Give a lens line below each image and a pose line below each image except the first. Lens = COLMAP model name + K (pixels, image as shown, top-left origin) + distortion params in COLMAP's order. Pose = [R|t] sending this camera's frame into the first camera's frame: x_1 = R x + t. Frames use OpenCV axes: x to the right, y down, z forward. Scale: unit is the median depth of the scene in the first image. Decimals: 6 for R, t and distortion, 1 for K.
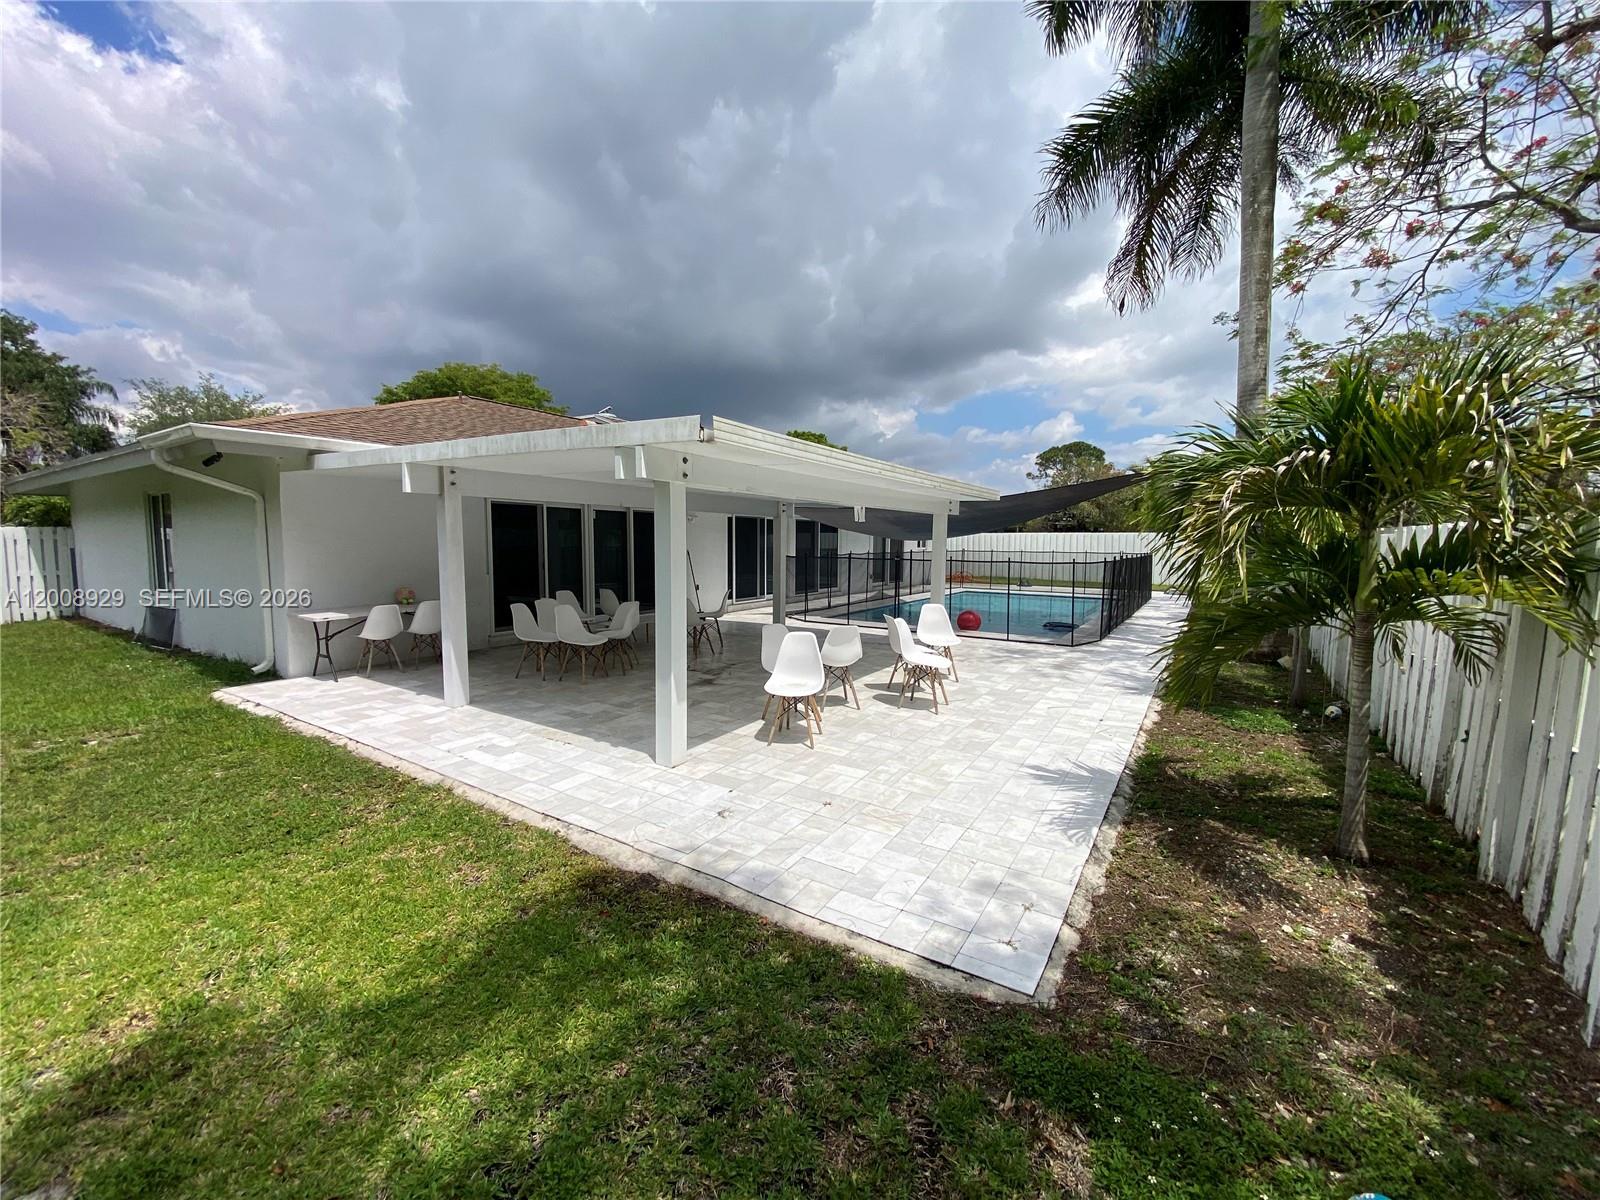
lens RADIAL K [[650.5, 0, 800.7], [0, 650.5, 594.4], [0, 0, 1]] dist [0.000969, -0.013770]
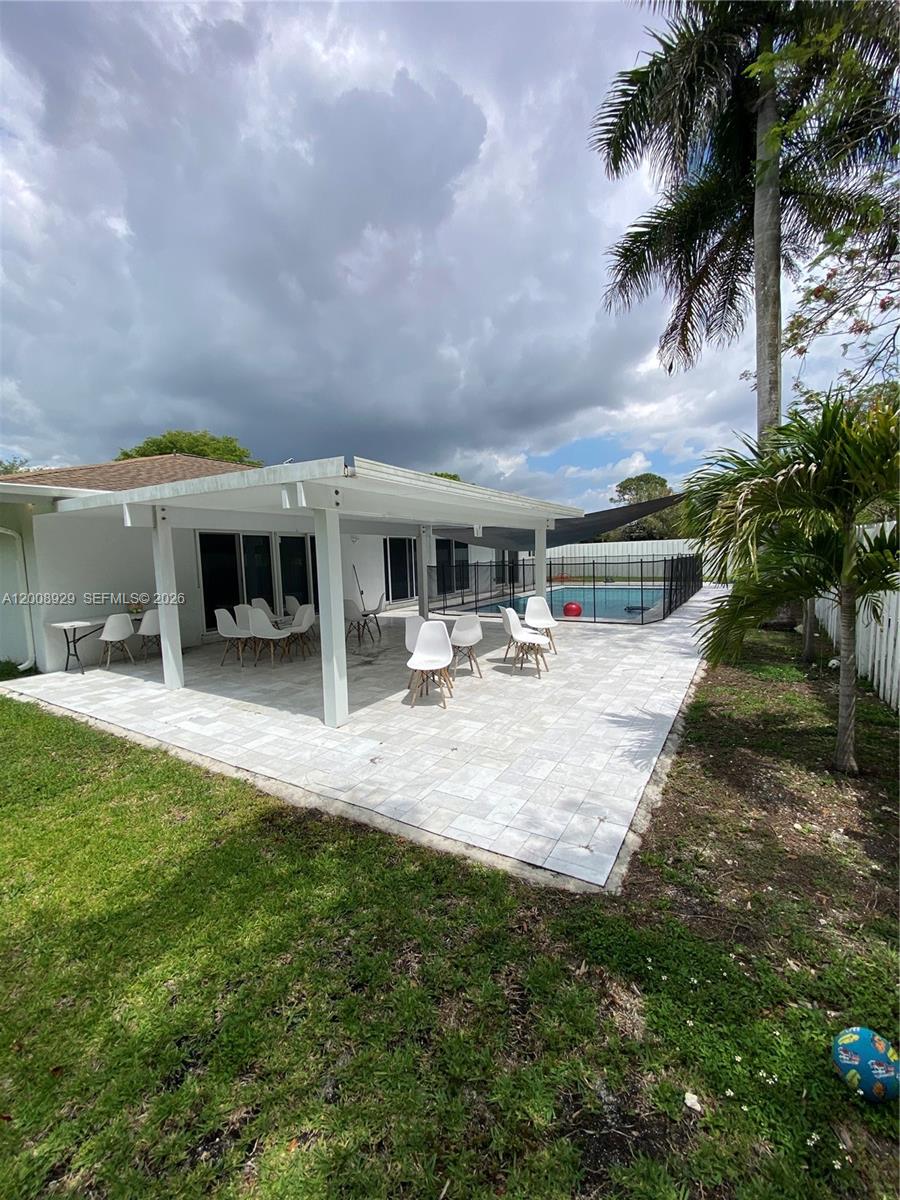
lens RADIAL K [[487.9, 0, 456.5], [0, 487.9, 598.9], [0, 0, 1]] dist [0.000969, -0.013770]
pose [[0.999010, -0.039986, 0.019484, 0.035262], [0.039877, 0.999187, 0.005924, 0.011689], [-0.019705, -0.005141, 0.999793, 0.014446]]
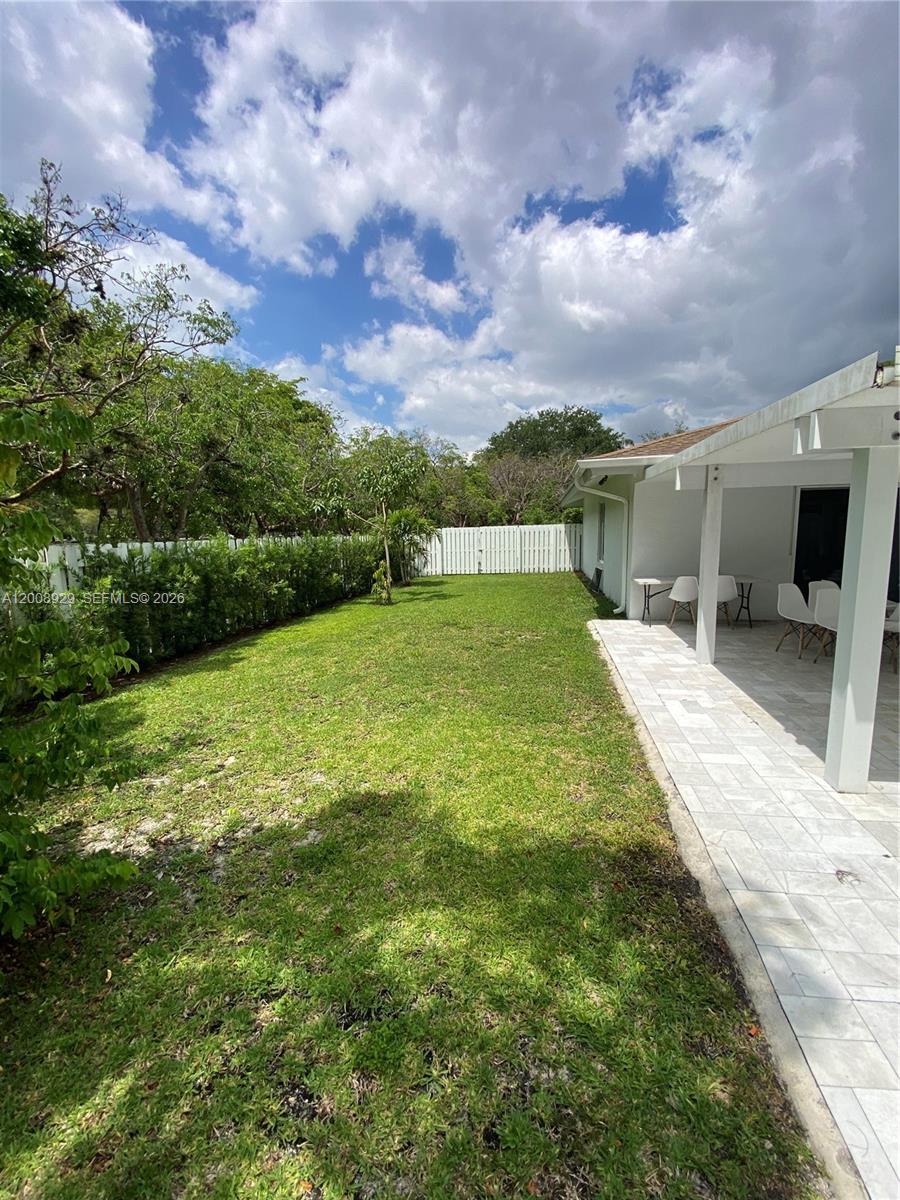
lens RADIAL K [[481.4, 0, 450.0], [0, 481.4, 600.0], [0, 0, 1]] dist [0.014941, -0.019150]
pose [[0.367428, 0.116133, -0.922773, 0.175499], [-0.052573, 0.993180, 0.104061, -0.022649], [0.928565, 0.010278, 0.371028, 0.305697]]
